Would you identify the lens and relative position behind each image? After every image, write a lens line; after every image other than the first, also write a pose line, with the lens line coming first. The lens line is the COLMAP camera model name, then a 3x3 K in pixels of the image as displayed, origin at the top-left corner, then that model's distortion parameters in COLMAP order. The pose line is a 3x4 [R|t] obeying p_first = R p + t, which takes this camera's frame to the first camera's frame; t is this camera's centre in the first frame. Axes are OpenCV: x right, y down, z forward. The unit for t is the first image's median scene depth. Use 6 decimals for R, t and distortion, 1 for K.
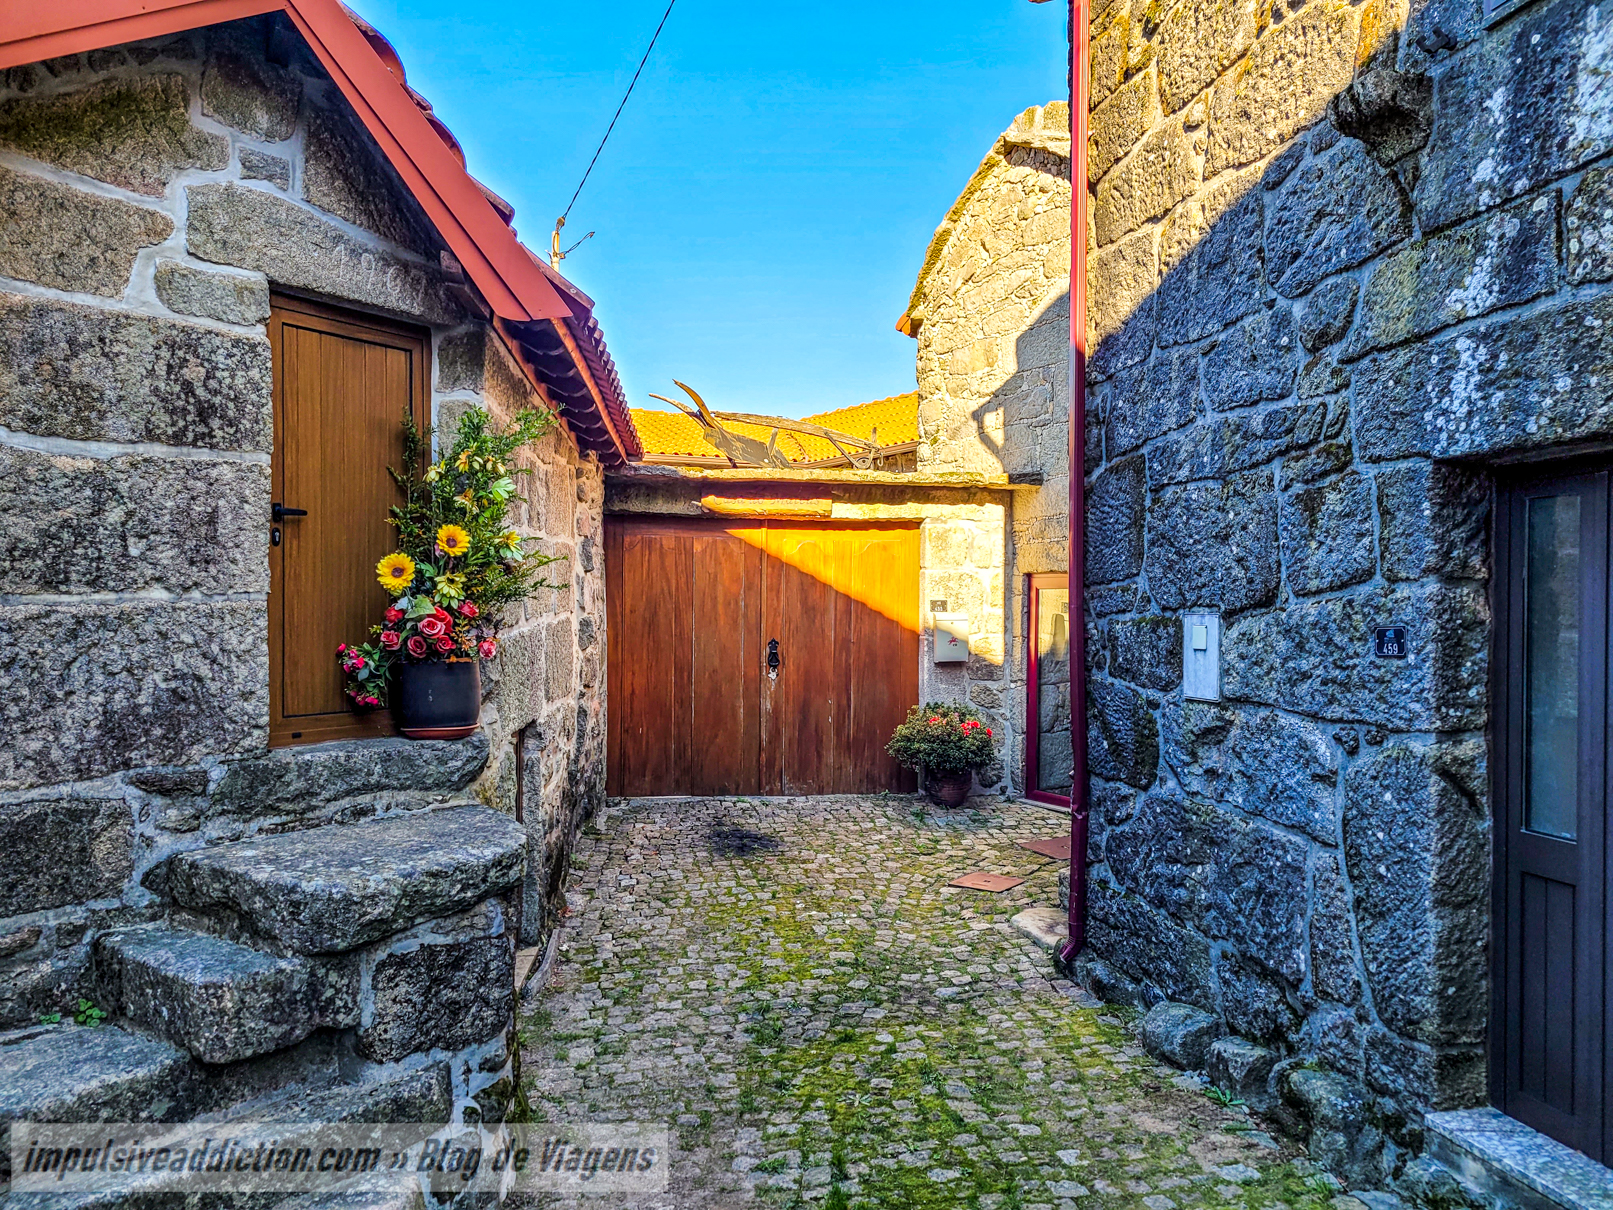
lens RADIAL K [[1226.5, 0, 812.0], [0, 1226.5, 612.4], [0, 0, 1]] dist [0.063153, -0.049300]
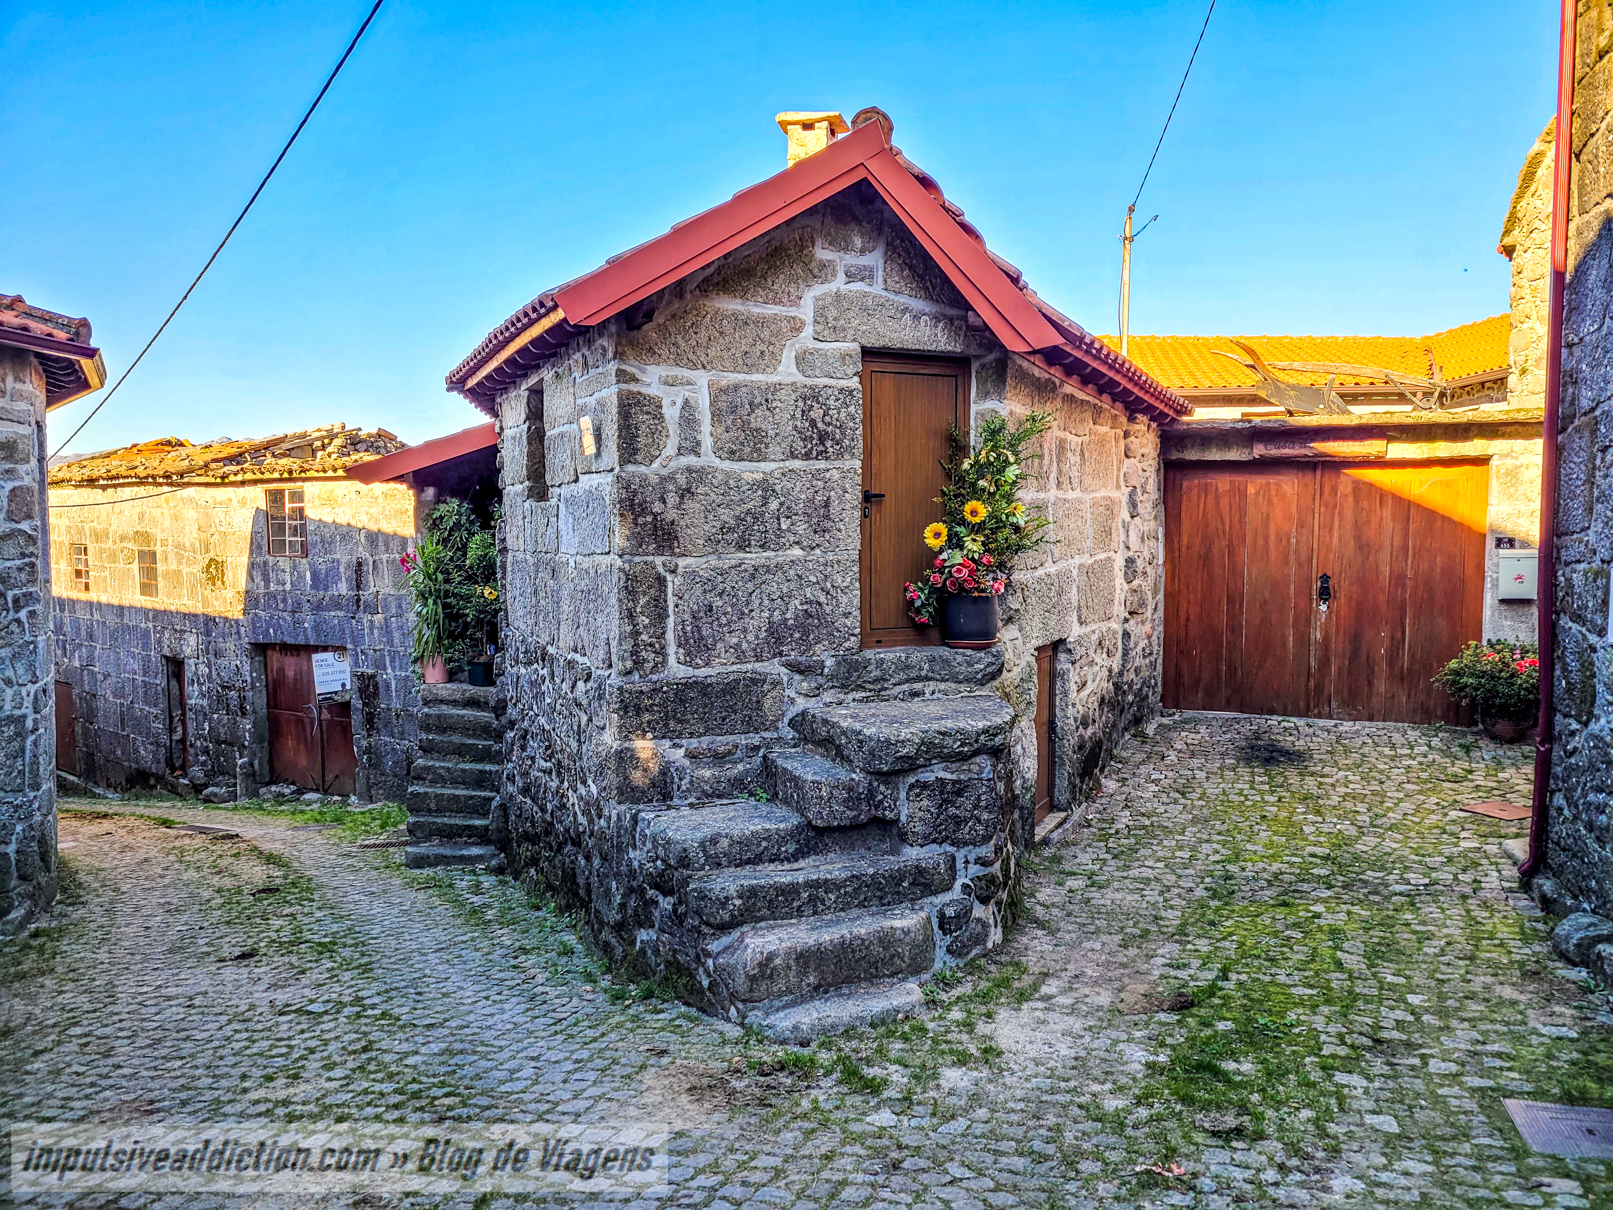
lens RADIAL K [[1226.5, 0, 809.4], [0, 1226.5, 601.8], [0, 0, 1]] dist [0.063153, -0.049300]
pose [[0.864076, 0.026280, -0.502674, 0.253594], [0.002832, 0.998367, 0.057062, -0.034375], [0.503353, -0.050729, 0.862591, -0.326937]]
